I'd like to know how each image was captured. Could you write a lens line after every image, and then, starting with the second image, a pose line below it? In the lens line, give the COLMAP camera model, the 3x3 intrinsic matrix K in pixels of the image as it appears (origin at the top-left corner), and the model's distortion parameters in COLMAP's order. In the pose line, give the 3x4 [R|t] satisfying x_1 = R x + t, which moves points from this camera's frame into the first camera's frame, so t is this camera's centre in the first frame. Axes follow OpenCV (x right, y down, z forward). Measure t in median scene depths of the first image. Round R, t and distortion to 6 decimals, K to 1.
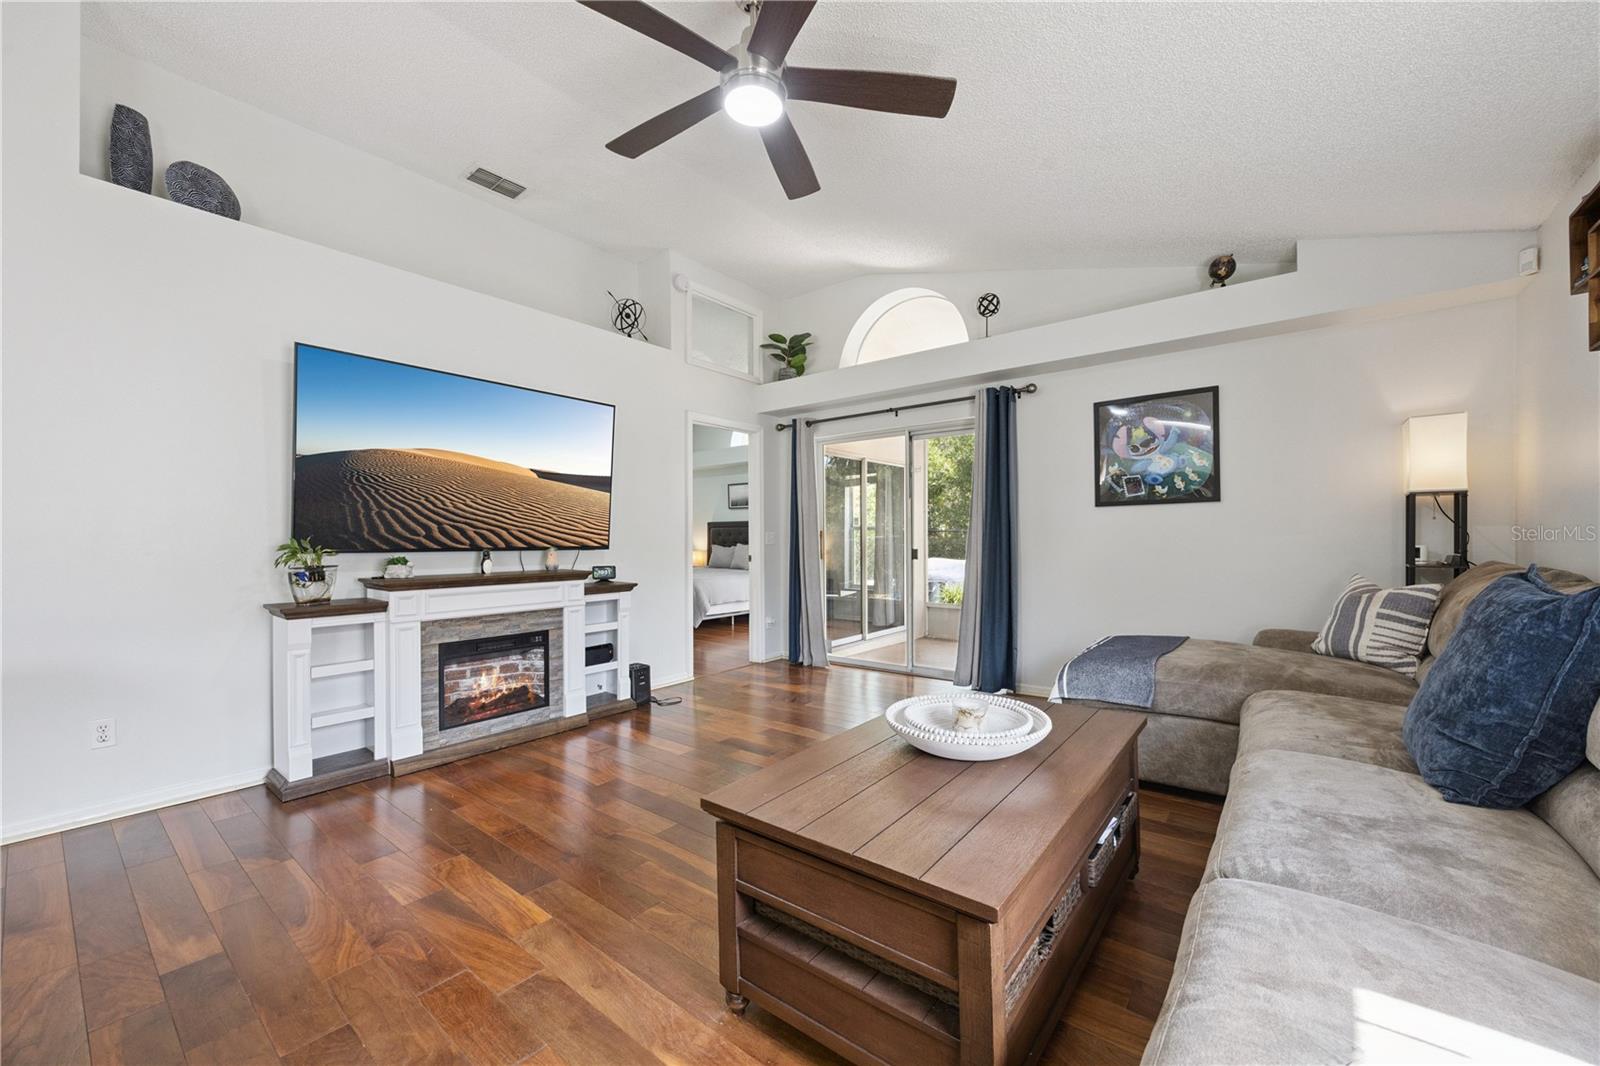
lens RADIAL K [[614.5, 0, 809.7], [0, 614.5, 538.6], [0, 0, 1]] dist [-0.003877, 0.000424]
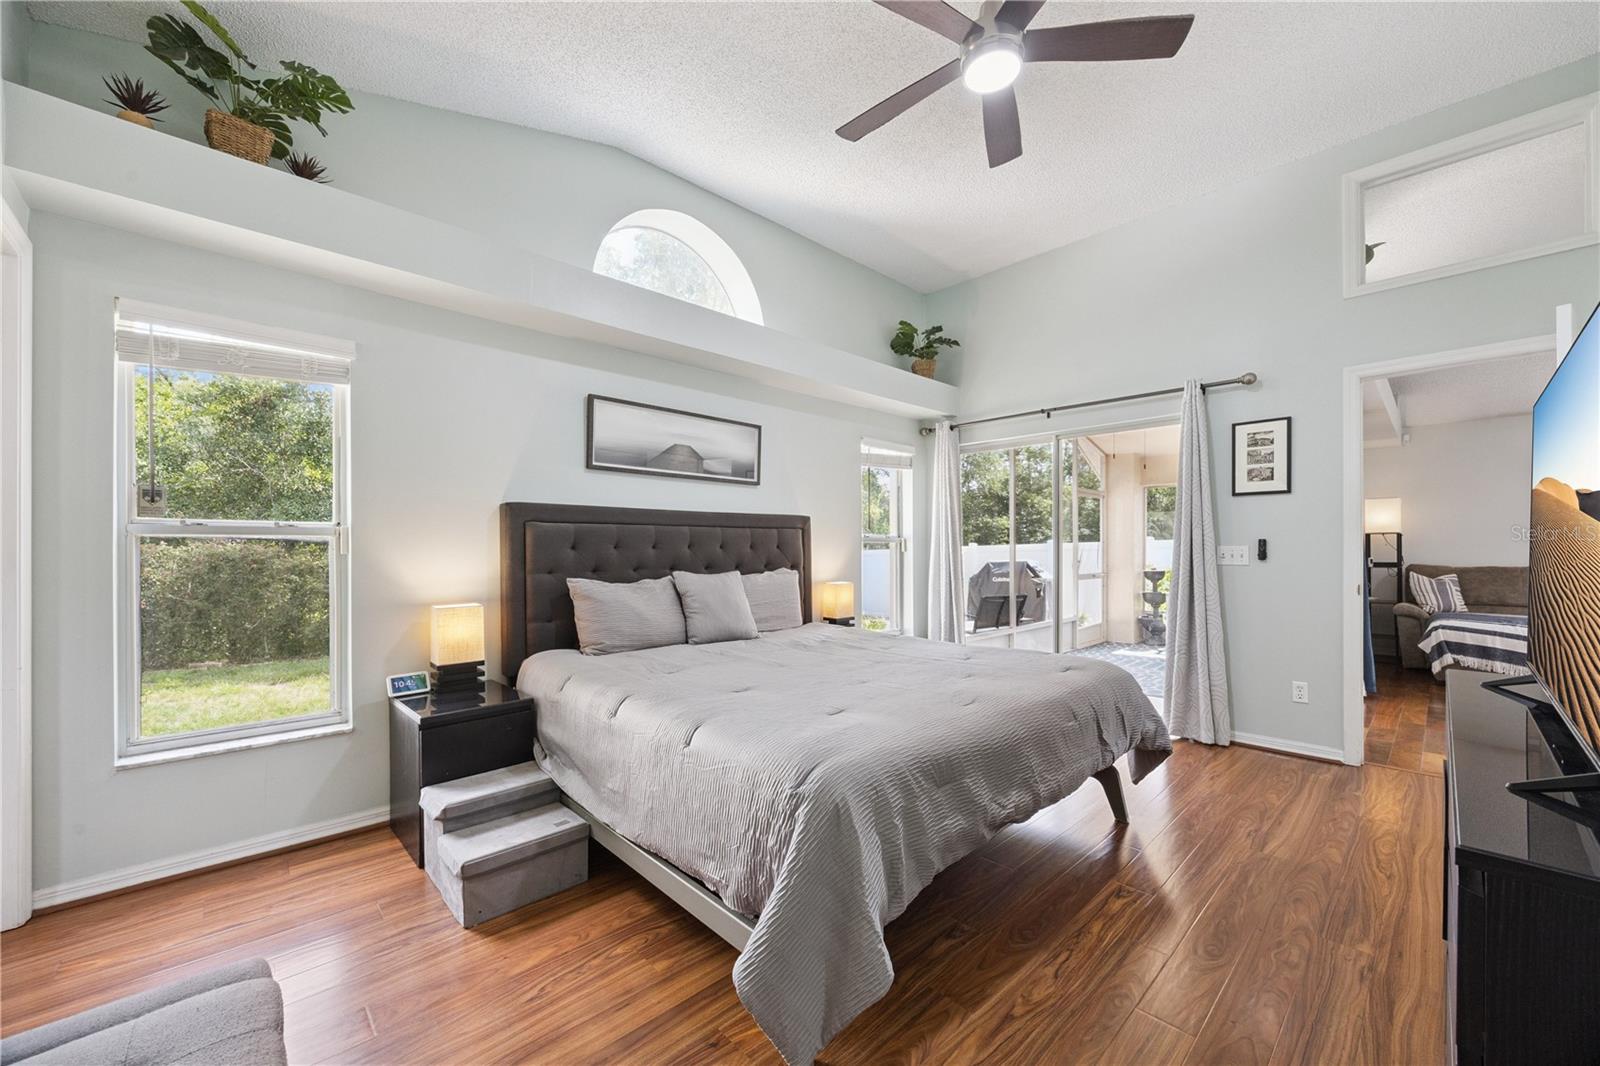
lens RADIAL K [[614.5, 0, 801.4], [0, 614.5, 547.3], [0, 0, 1]] dist [-0.003877, 0.000424]
pose [[0.144204, 0.009452, 0.989503, -1.148068], [0.000923, 0.999953, -0.009687, -0.005995], [-0.989548, 0.002311, 0.144188, 2.236996]]
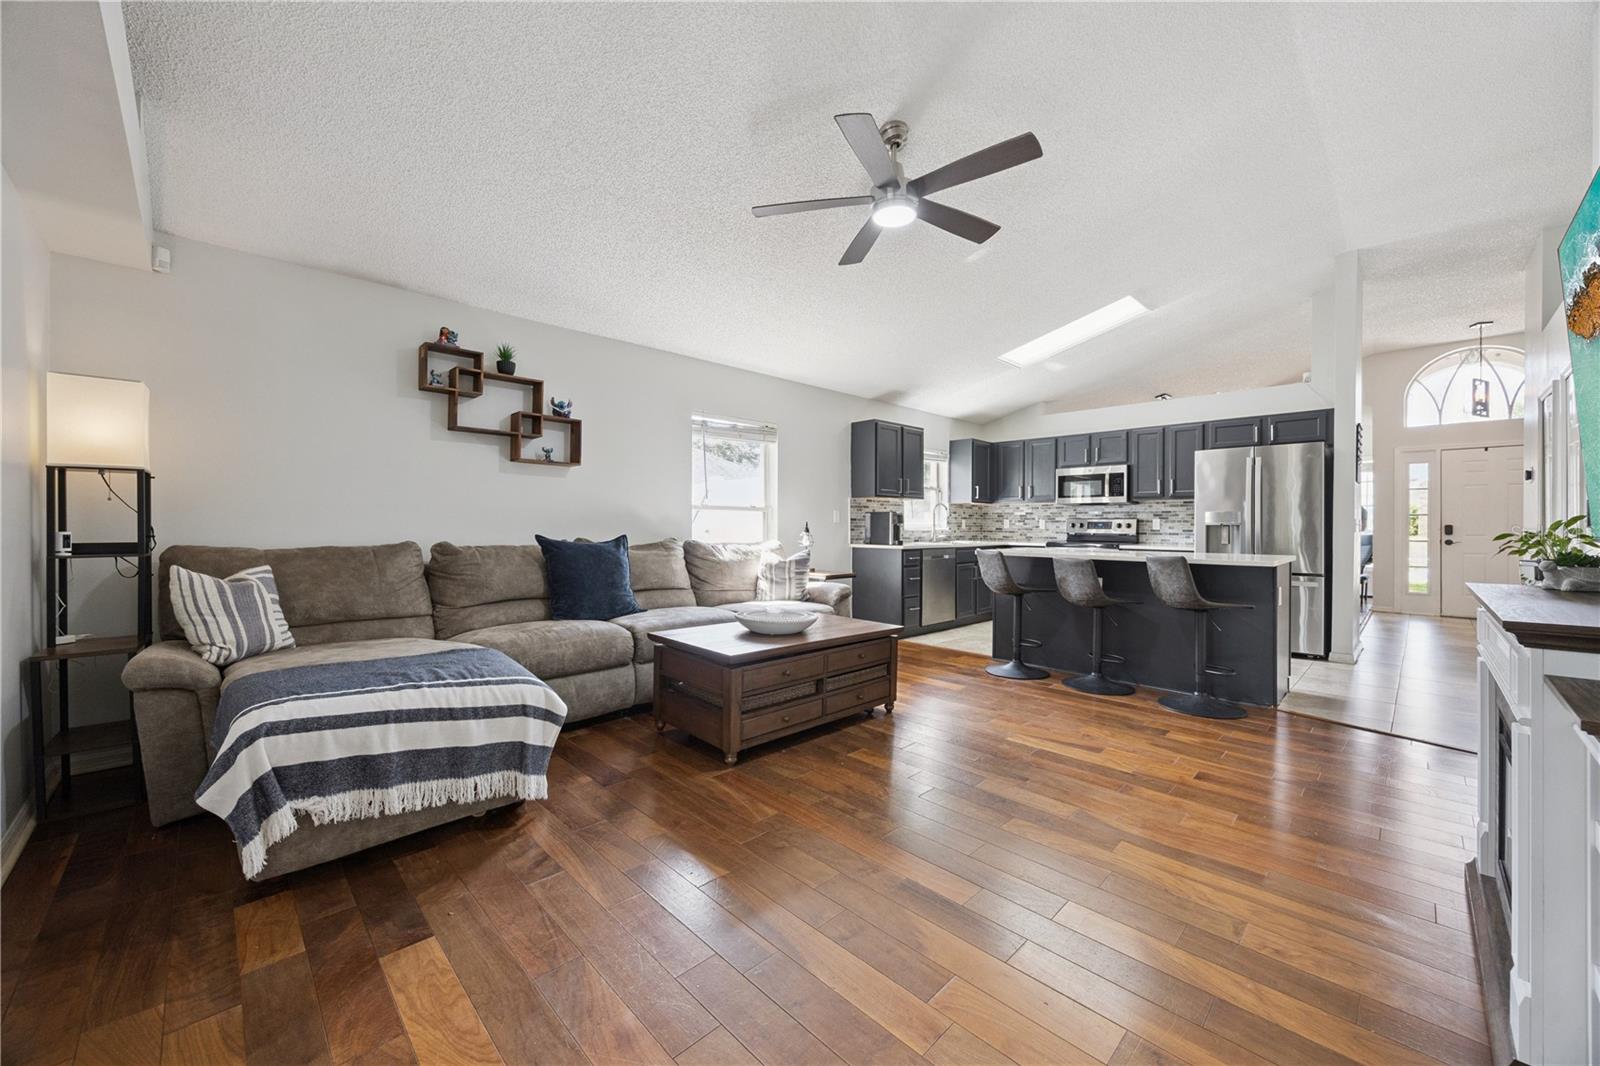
lens RADIAL K [[614.5, 0, 794.2], [0, 614.5, 528.3], [0, 0, 1]] dist [-0.003877, 0.000424]
pose [[-0.990721, 0.002018, 0.135899, -0.031511], [0.002537, 0.999990, 0.003648, 0.004324], [-0.135890, 0.003959, -0.990716, 1.412812]]
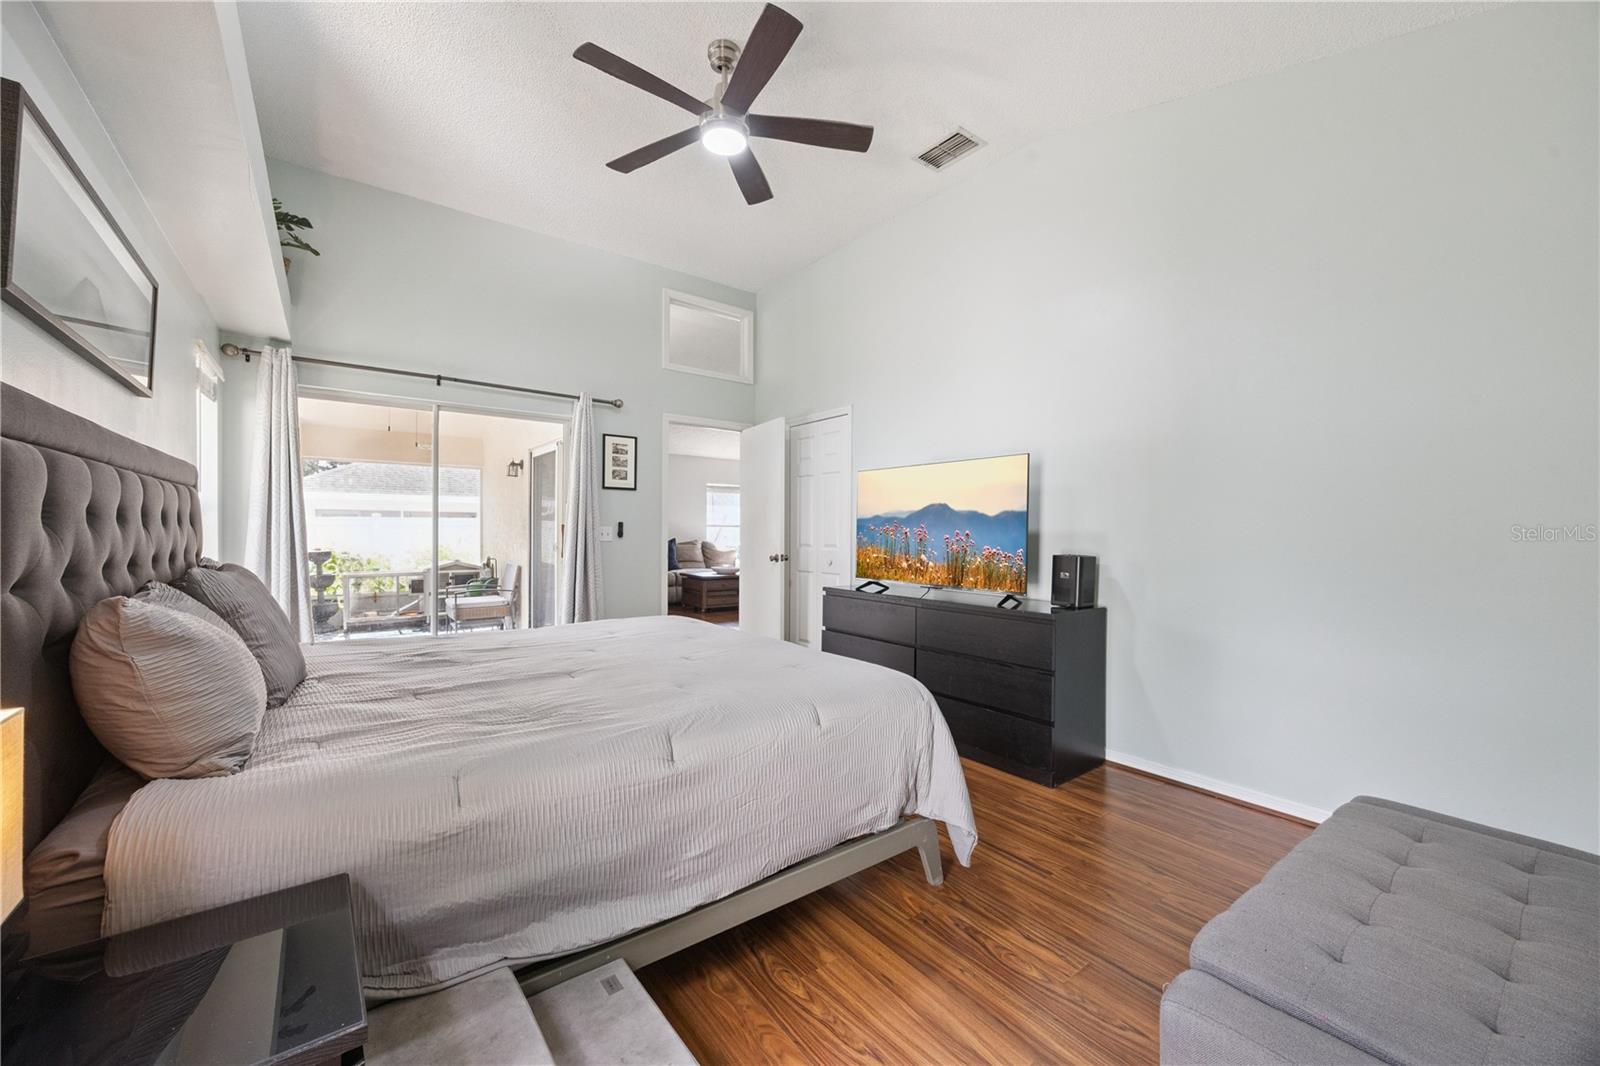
lens RADIAL K [[614.5, 0, 798.9], [0, 614.5, 531.8], [0, 0, 1]] dist [-0.003877, 0.000424]
pose [[-0.967368, 0.001172, 0.253371, -0.798508], [0.000996, 0.999999, -0.000822, -0.005341], [-0.253372, -0.000543, -0.967369, 2.844185]]
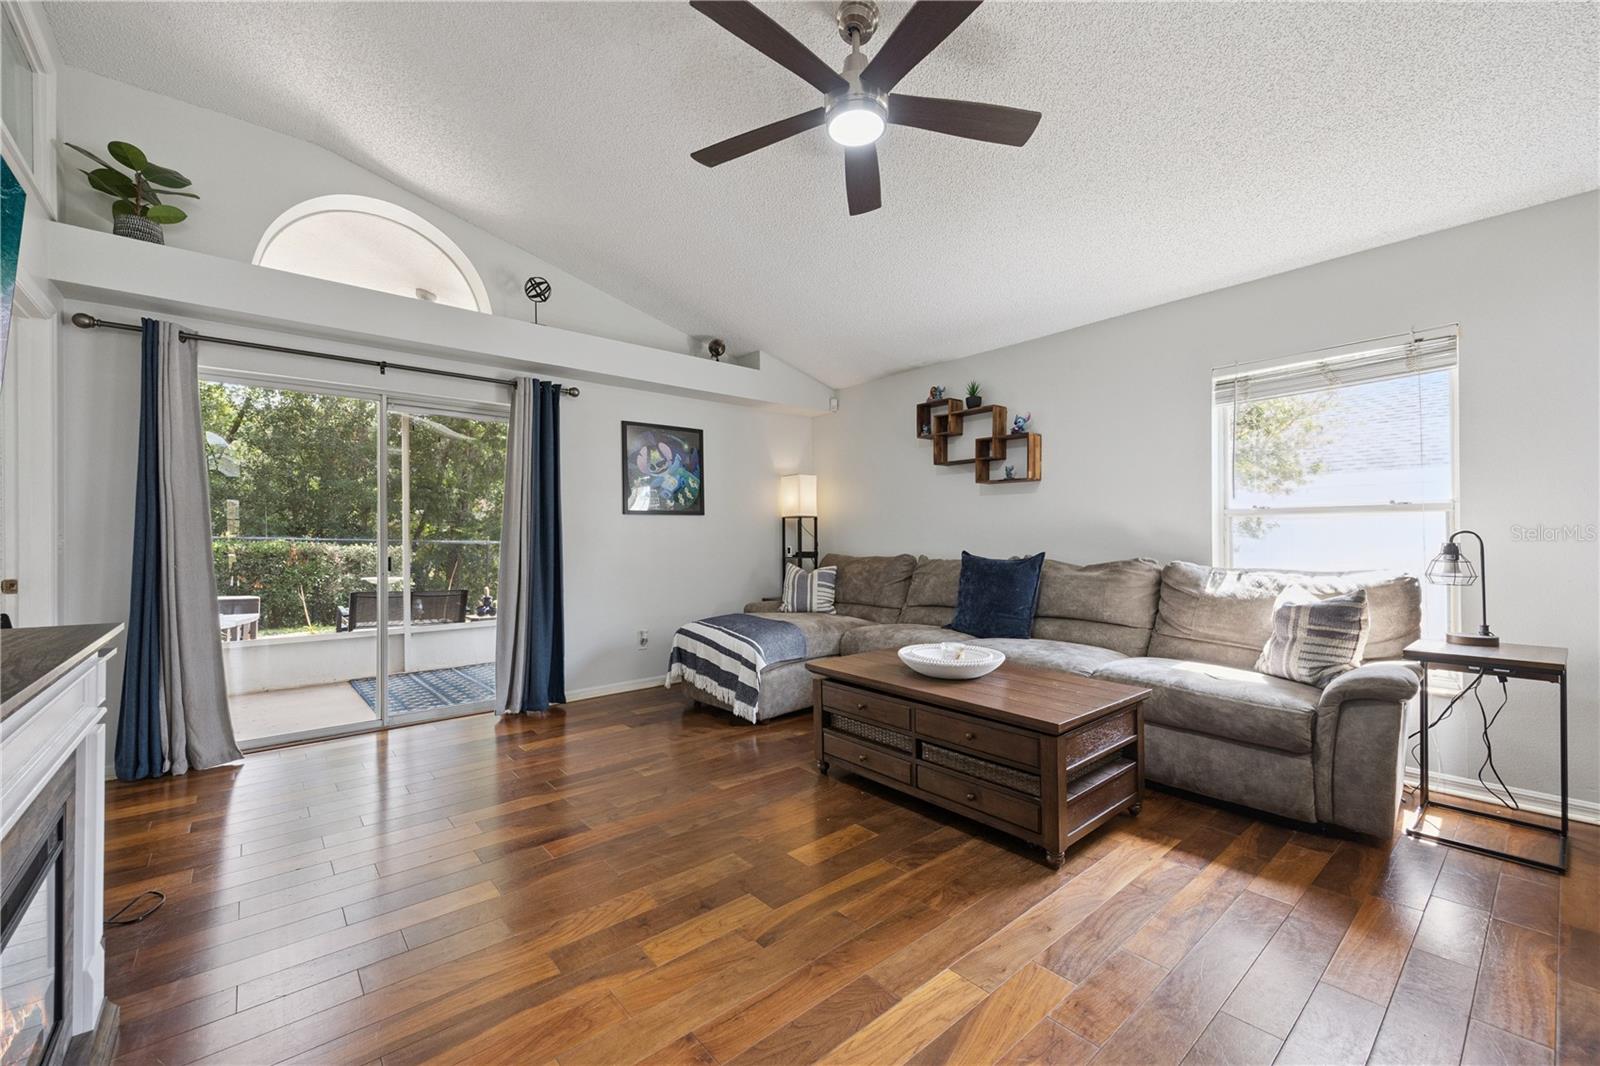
lens RADIAL K [[640.5, 0, 797.2], [0, 640.5, 539.1], [0, 0, 1]] dist [0.004640, 0.000069]
pose [[0.208128, 0.006727, 0.978078, -0.686451], [0.004649, 0.999958, -0.007867, 0.004425], [-0.978091, 0.006184, 0.208088, 0.510223]]
